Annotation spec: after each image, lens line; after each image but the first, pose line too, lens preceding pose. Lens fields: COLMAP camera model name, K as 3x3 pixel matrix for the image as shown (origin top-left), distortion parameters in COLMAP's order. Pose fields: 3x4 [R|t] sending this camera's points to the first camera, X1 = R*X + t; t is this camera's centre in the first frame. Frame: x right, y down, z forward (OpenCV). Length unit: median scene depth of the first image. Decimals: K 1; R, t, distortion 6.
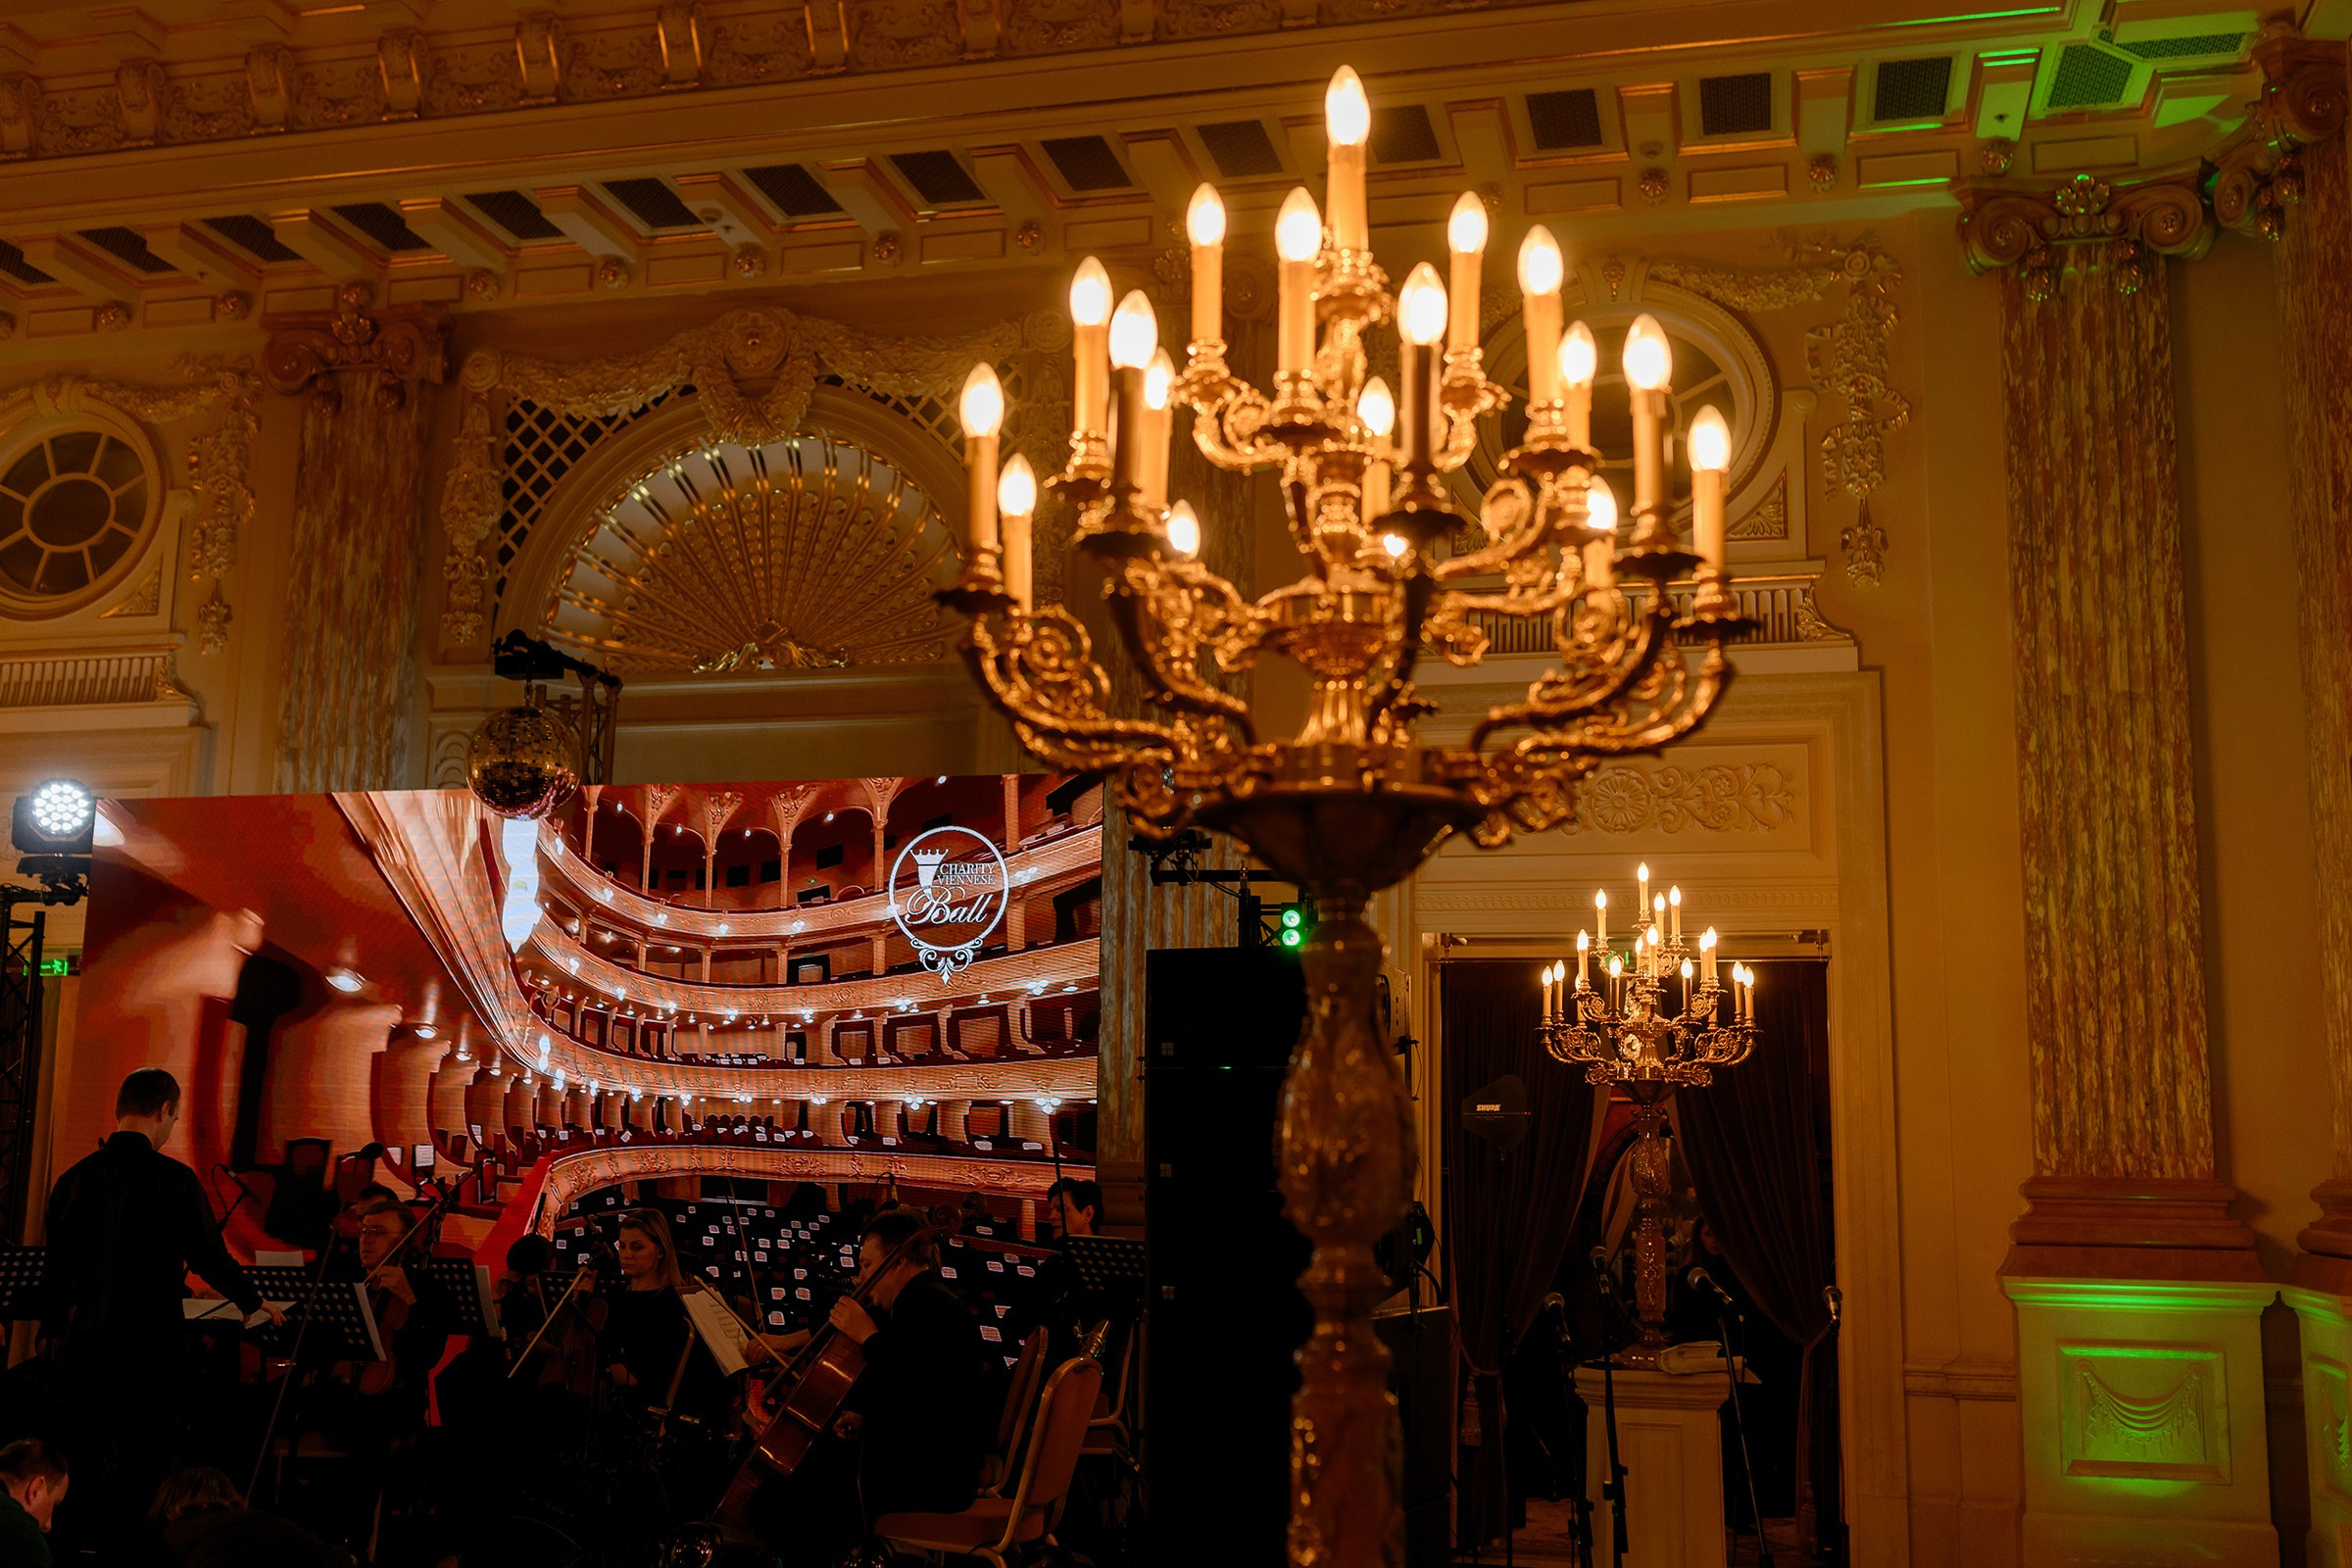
lens RADIAL K [[2352.8, 0, 1176.0], [0, 2352.8, 784.0], [0, 0, 1]] dist [0.006784, -0.016103]
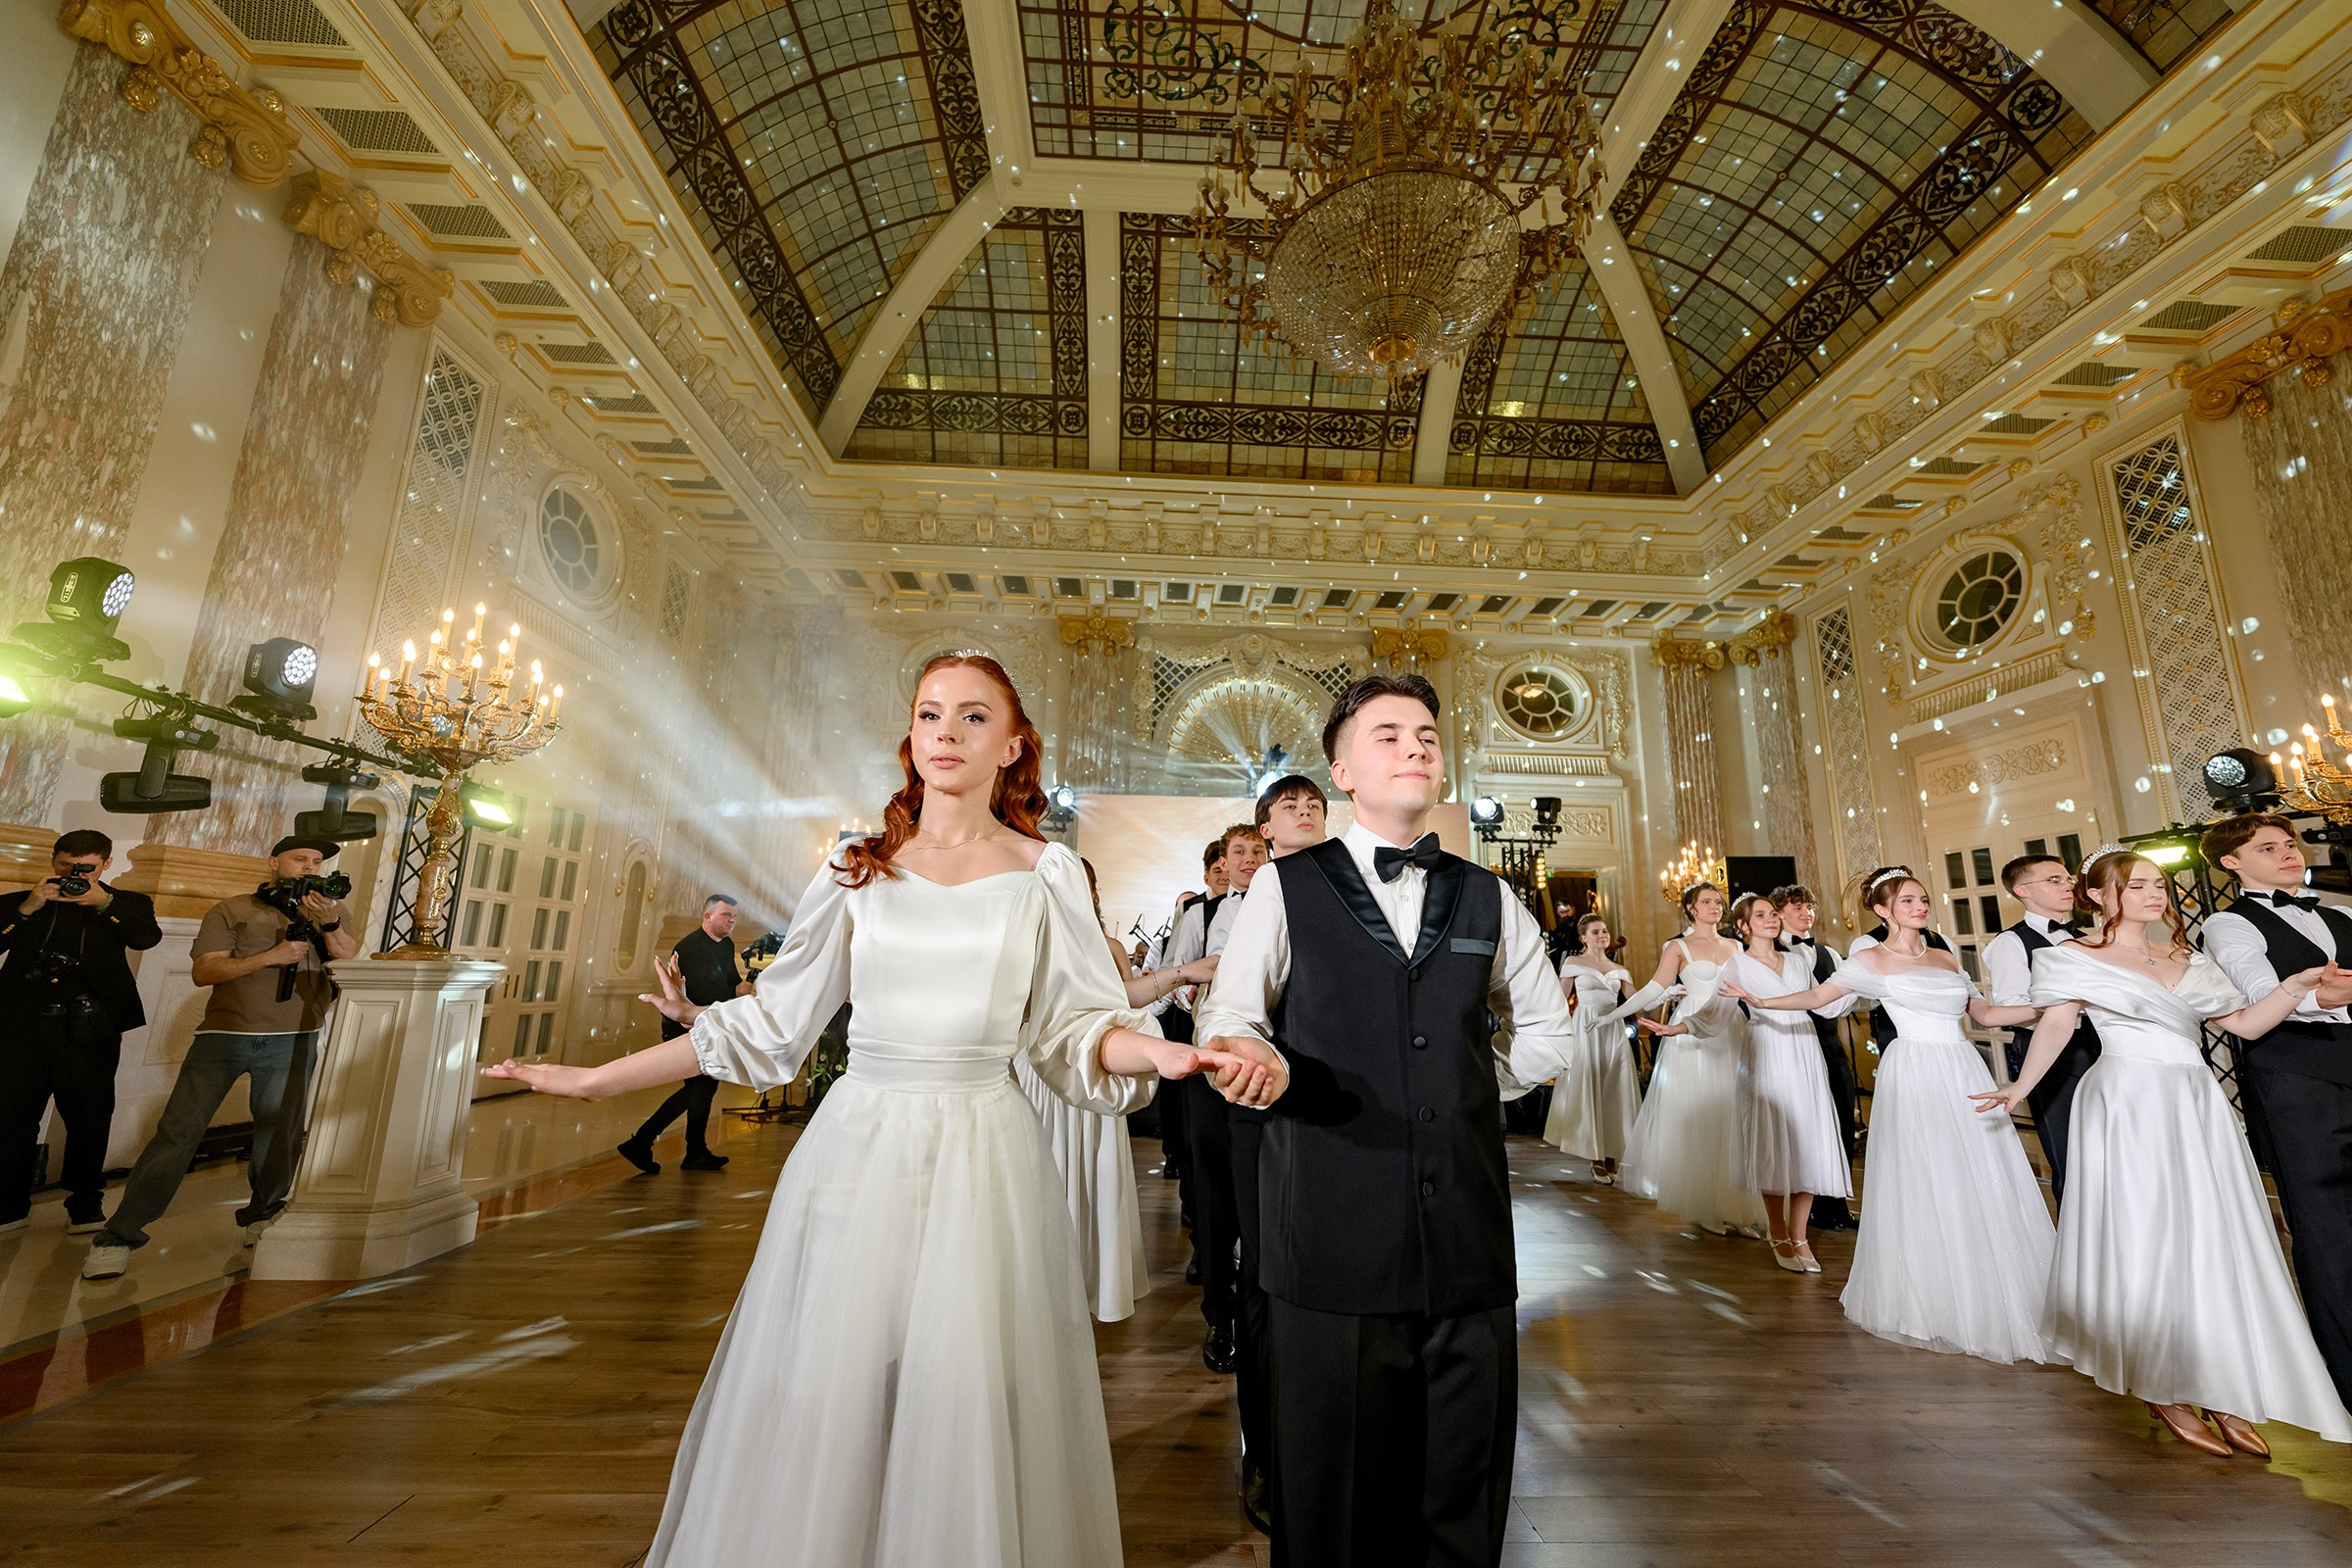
lens RADIAL K [[925.7, 0, 1182.1], [0, 925.7, 784.4], [0, 0, 1]] dist [-0.001092, 0.000246]
pose [[0.956876, 0.061946, 0.283815, -0.555799], [-0.052233, 0.997765, -0.041672, 0.028579], [-0.285762, 0.025050, 0.957973, -0.034375]]
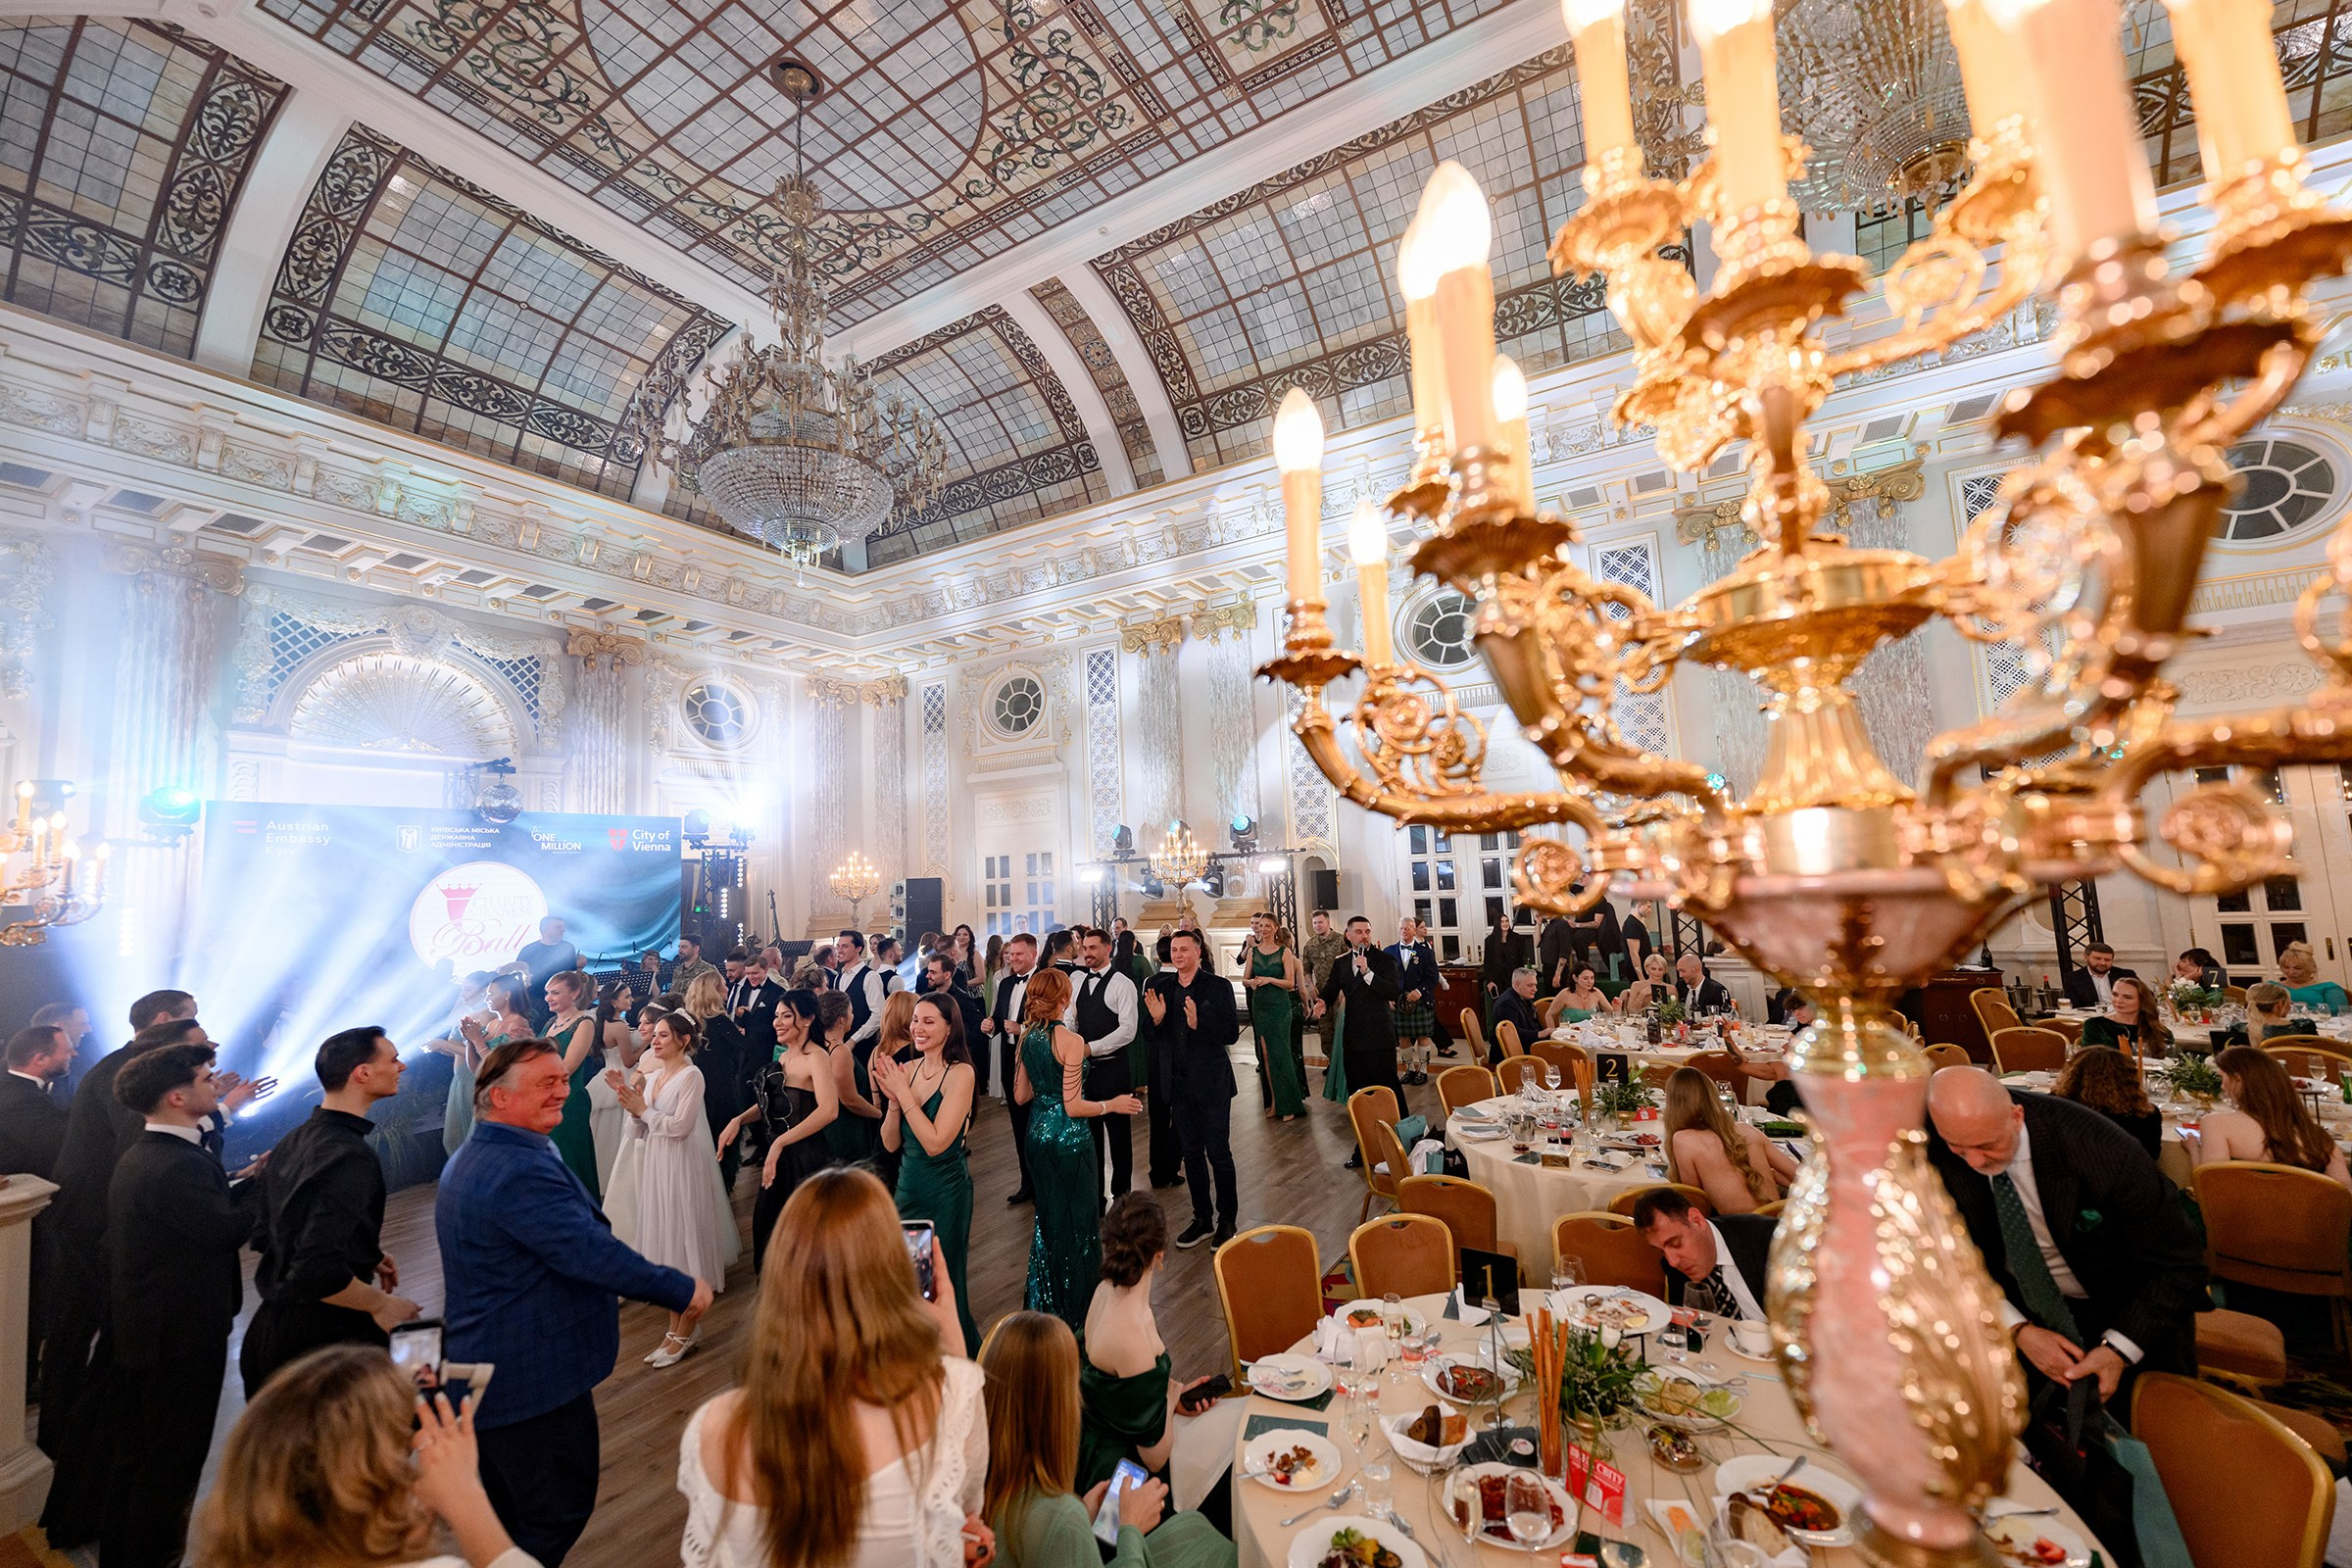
lens RADIAL K [[927.5, 0, 1172.8], [0, 927.5, 785.5], [0, 0, 1]] dist [0.000293, 0.000170]
pose [[0.277845, 0.068100, 0.958209, -0.880827], [-0.106229, 0.993544, -0.039809, -0.057217], [-0.954734, -0.090729, 0.283286, -0.064766]]
